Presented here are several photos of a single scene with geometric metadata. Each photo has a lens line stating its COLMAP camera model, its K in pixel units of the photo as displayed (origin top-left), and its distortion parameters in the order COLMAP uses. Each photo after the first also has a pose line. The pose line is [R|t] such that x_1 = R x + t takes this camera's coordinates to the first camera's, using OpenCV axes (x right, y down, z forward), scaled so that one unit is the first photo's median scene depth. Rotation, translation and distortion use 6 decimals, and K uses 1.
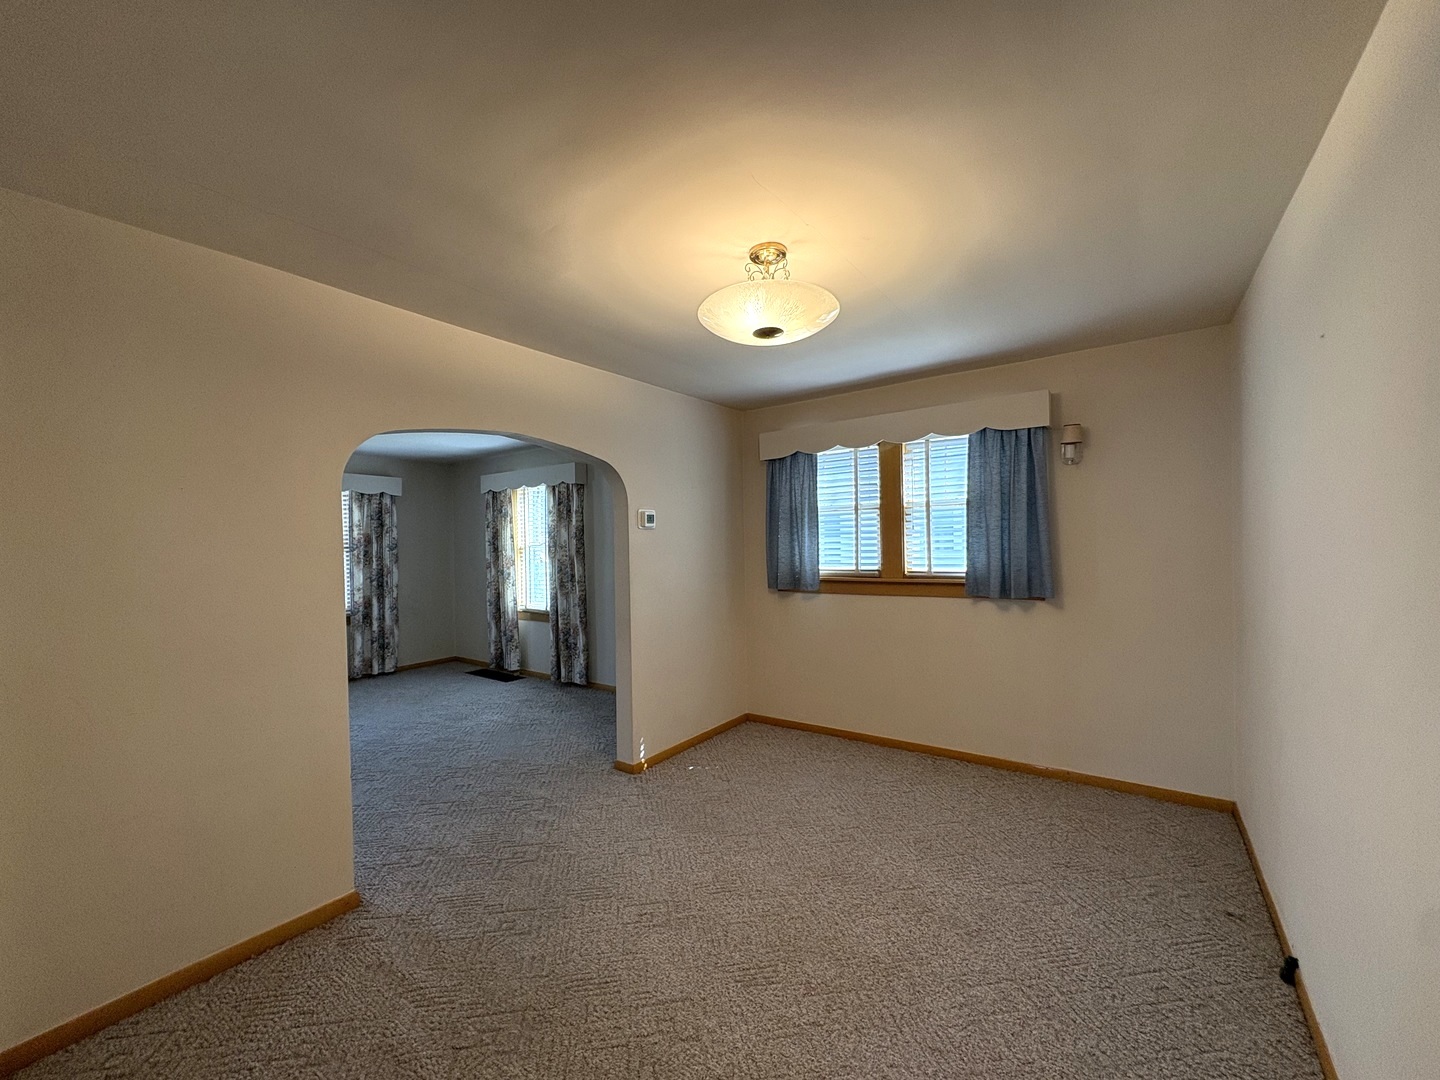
lens RADIAL K [[571.5, 0, 720.0], [0, 571.5, 540.0], [0, 0, 1]] dist [0.000312, 0.000037]
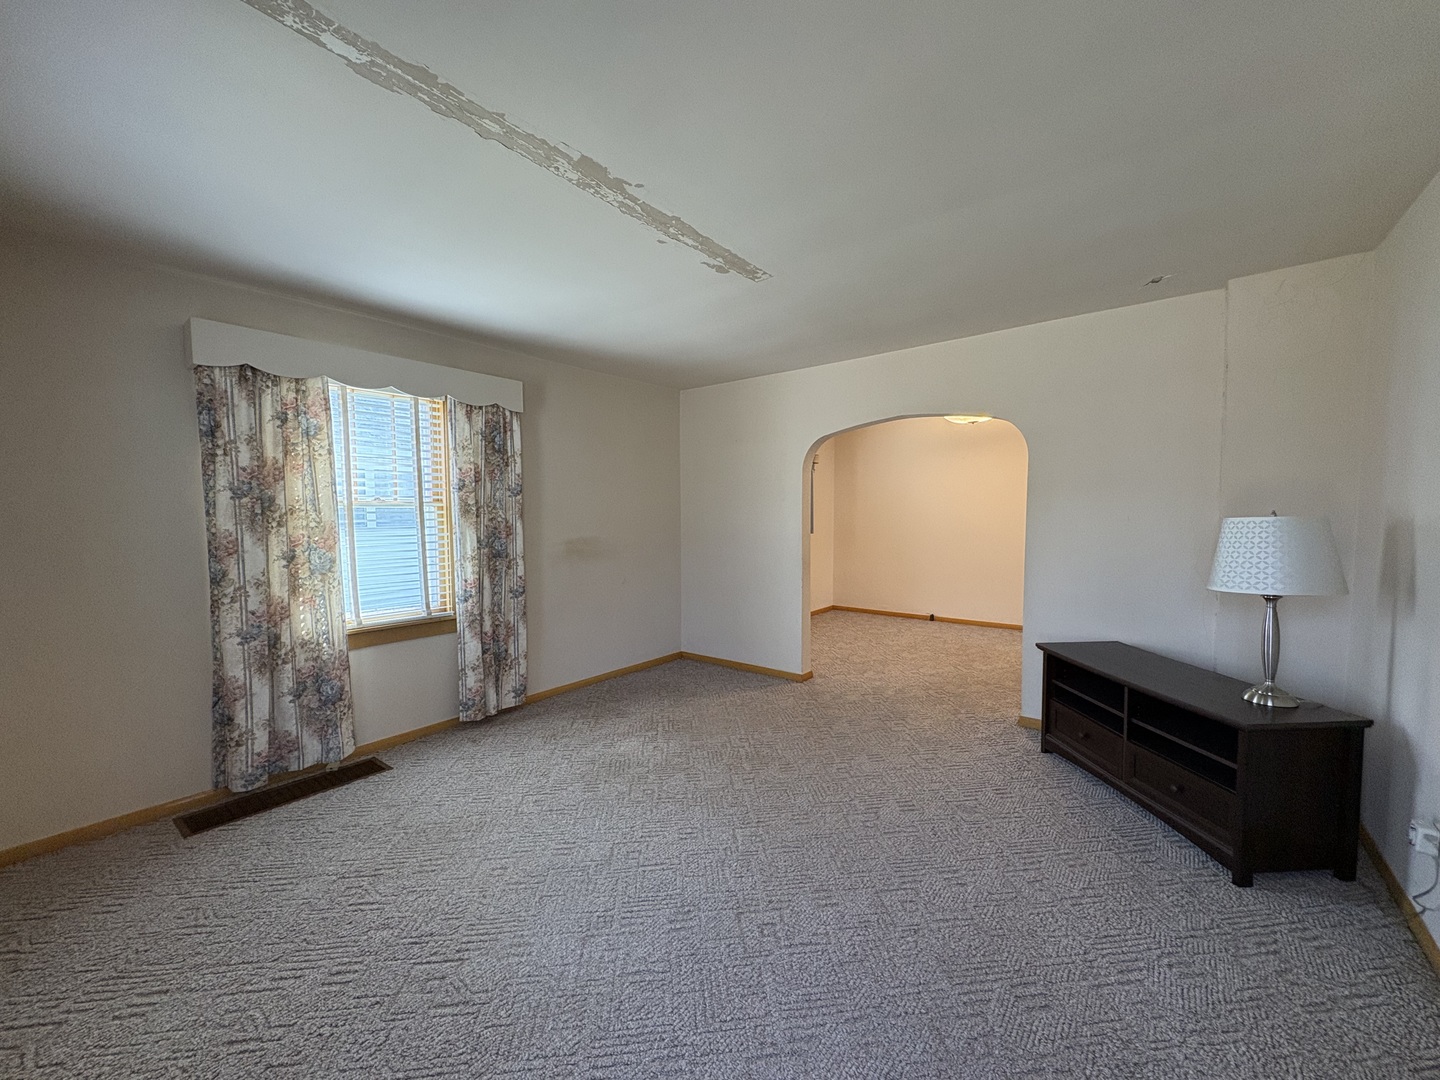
lens RADIAL K [[571.5, 0, 720.0], [0, 571.5, 540.0], [0, 0, 1]] dist [0.000312, 0.000037]
pose [[0.045206, -0.030186, 0.998522, -0.906977], [0.014367, 0.999460, 0.029563, 0.036346], [-0.998874, 0.013010, 0.045615, 0.717656]]
